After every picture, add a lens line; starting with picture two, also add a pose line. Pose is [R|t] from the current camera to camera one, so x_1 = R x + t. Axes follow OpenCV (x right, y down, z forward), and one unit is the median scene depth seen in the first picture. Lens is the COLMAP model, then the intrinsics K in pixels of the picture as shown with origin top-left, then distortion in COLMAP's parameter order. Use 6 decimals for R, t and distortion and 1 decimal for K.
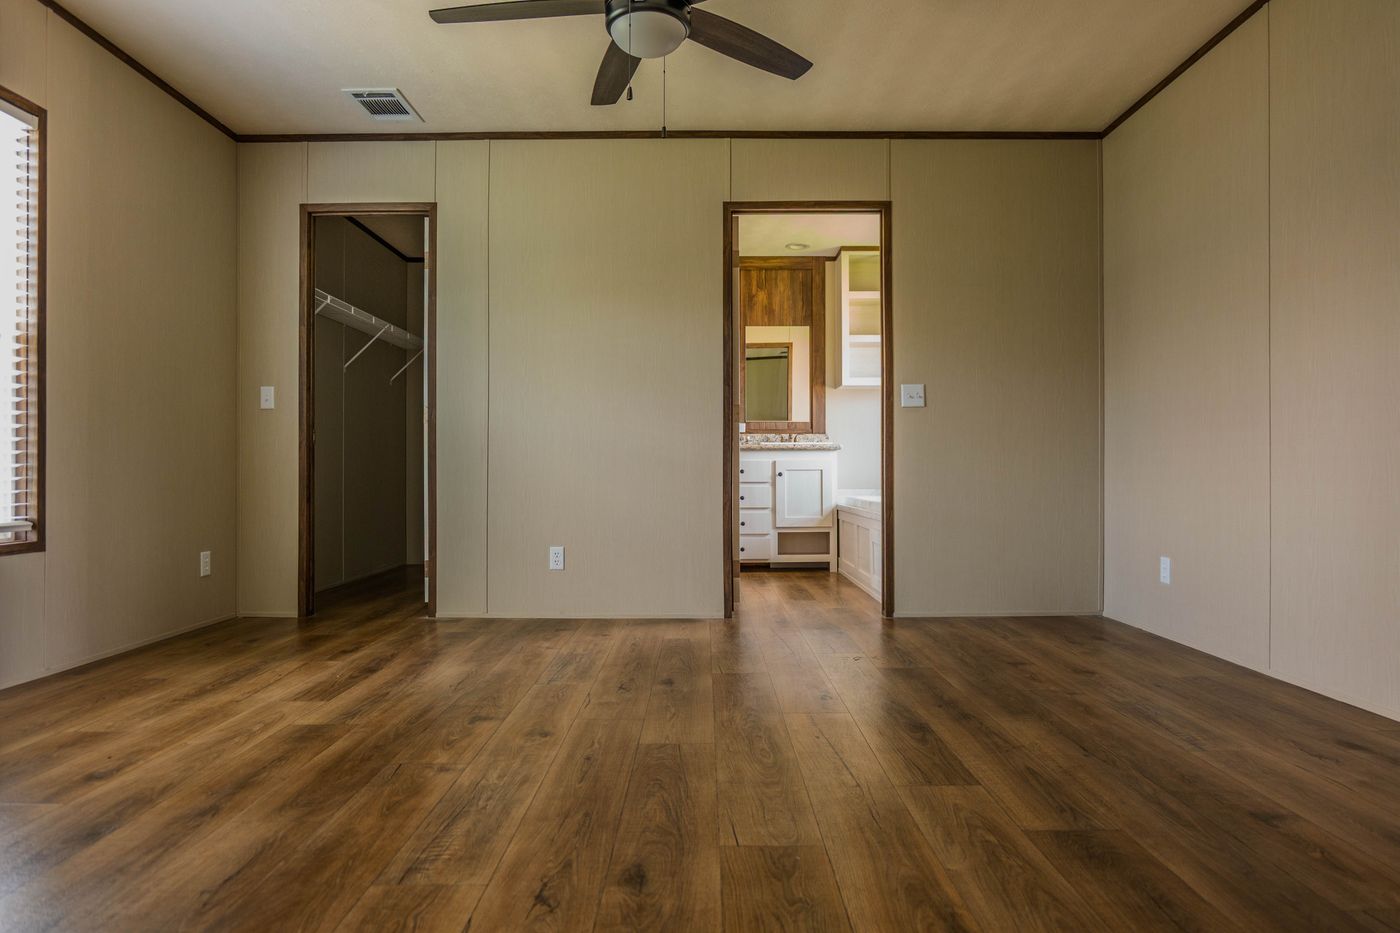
lens RADIAL K [[815.8, 0, 698.2], [0, 815.8, 479.7], [0, 0, 1]] dist [-0.035649, 0.022923]
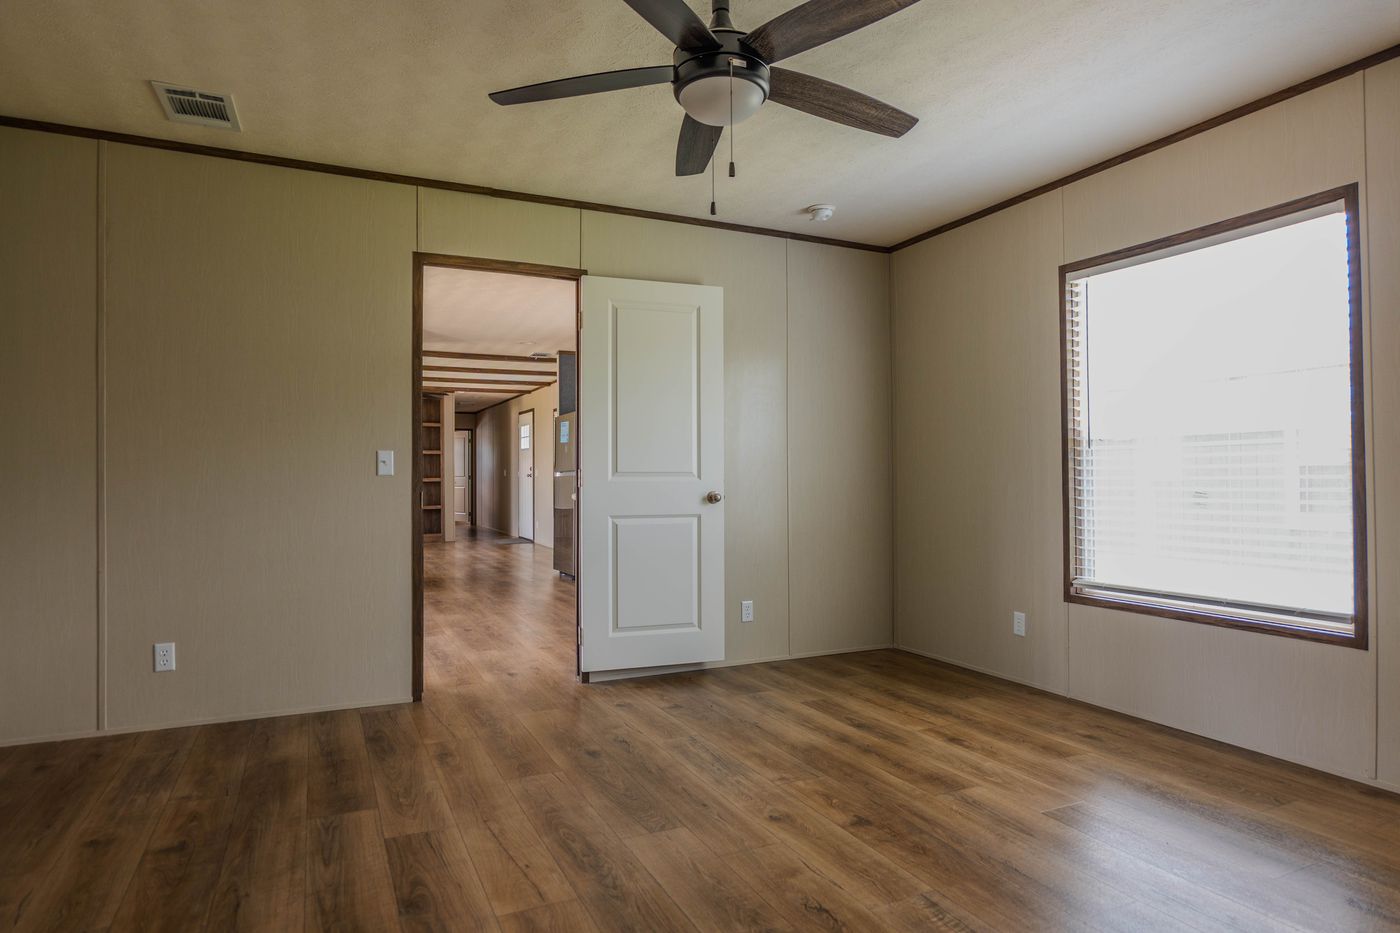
lens RADIAL K [[815.8, 0, 699.5], [0, 815.8, 454.3], [0, 0, 1]] dist [-0.035649, 0.022923]
pose [[-0.900863, -0.007889, -0.434032, 0.426165], [0.001357, 0.999779, -0.020989, -0.173033], [0.434101, -0.019498, -0.900653, 2.181795]]
